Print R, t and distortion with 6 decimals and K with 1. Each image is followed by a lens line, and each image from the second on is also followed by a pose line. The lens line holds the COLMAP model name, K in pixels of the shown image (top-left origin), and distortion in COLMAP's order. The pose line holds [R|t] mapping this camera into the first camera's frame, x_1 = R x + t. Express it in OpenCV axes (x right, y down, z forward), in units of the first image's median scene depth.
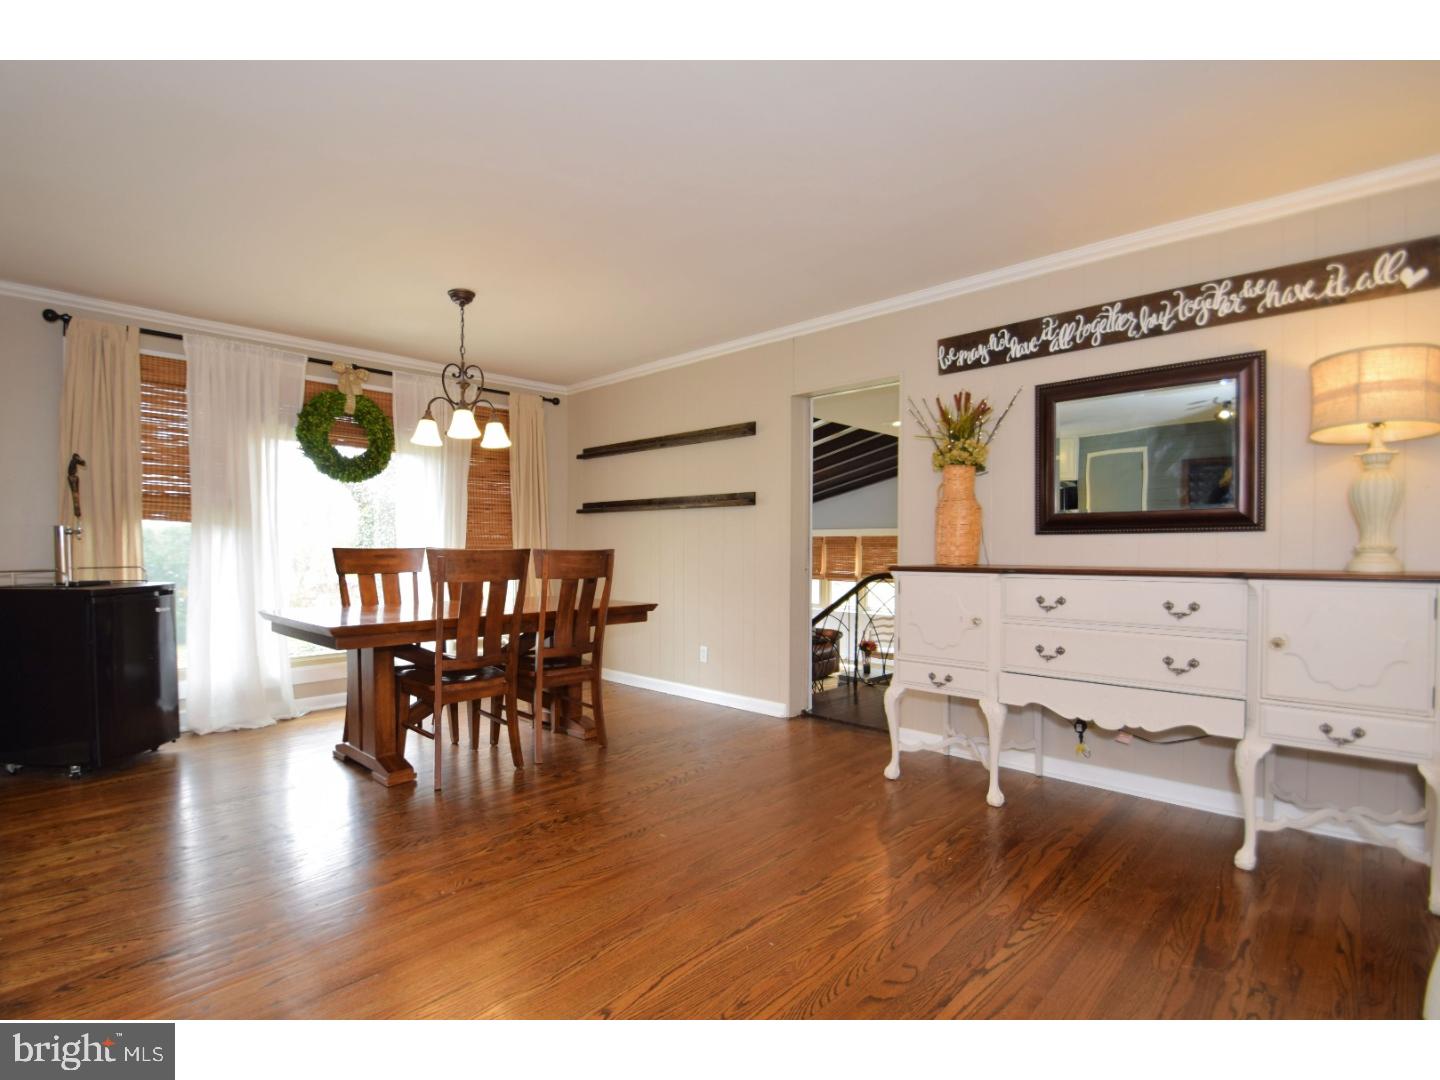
lens RADIAL K [[662.6, 0, 720.0], [0, 662.6, 540.0], [0, 0, 1]] dist [0.028348, -0.025571]
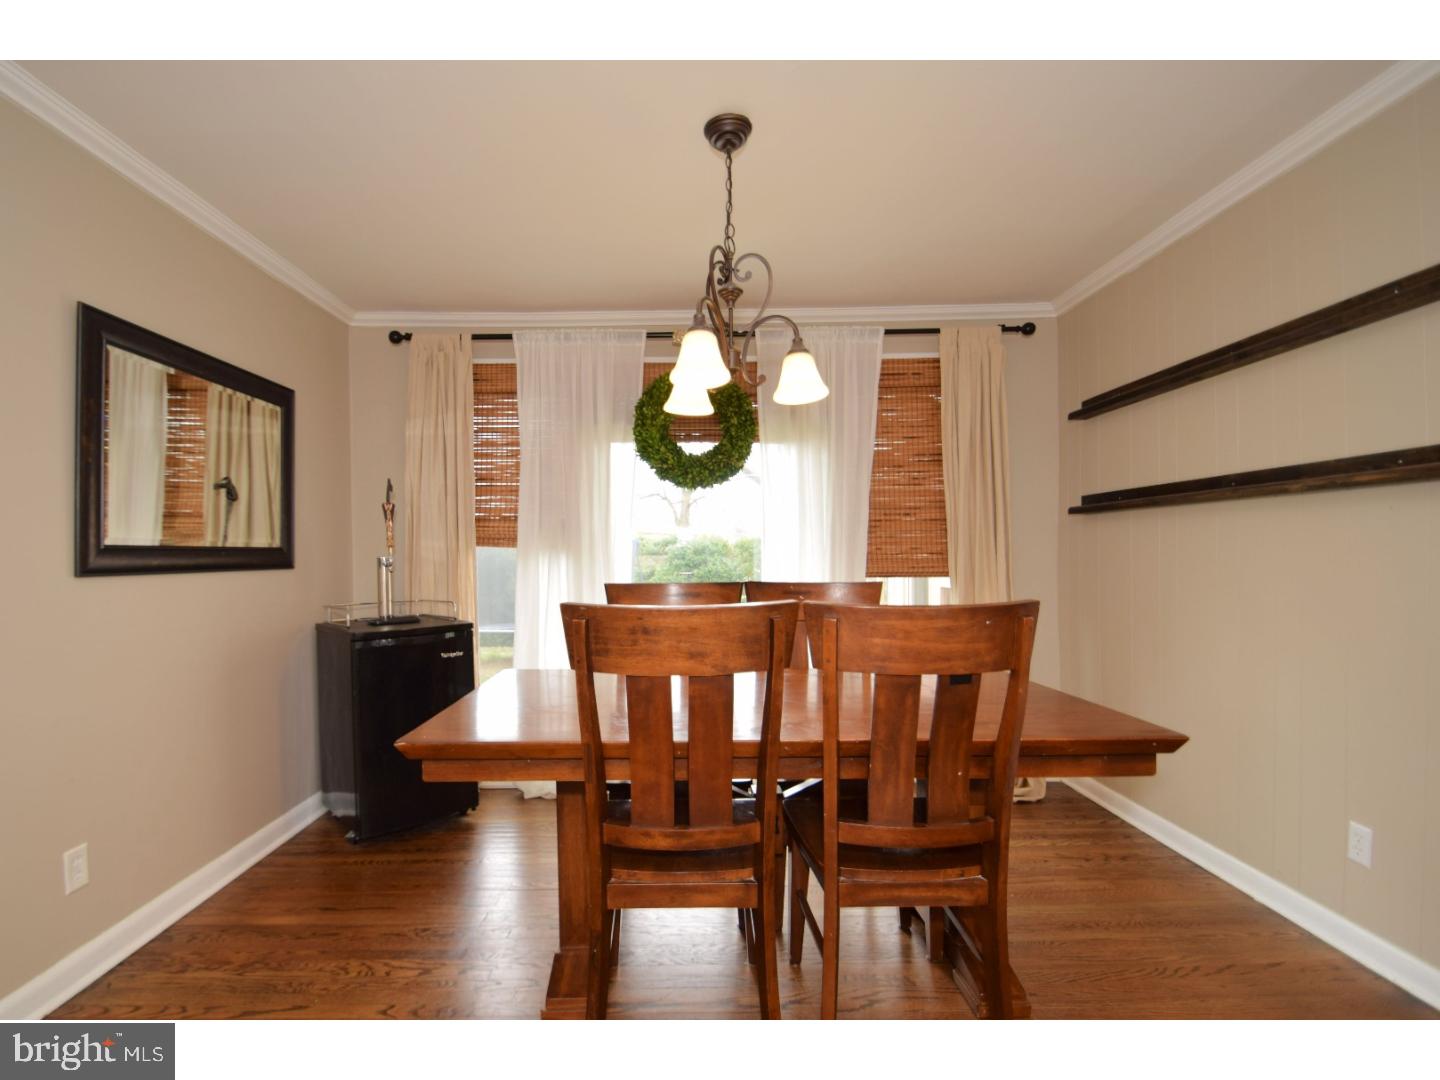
lens RADIAL K [[662.6, 0, 720.0], [0, 662.6, 540.0], [0, 0, 1]] dist [0.028348, -0.025571]
pose [[0.665613, -0.015154, -0.746143, 0.021819], [0.012489, 0.999880, -0.009165, -0.025420], [0.746193, -0.003218, 0.665722, 0.611781]]
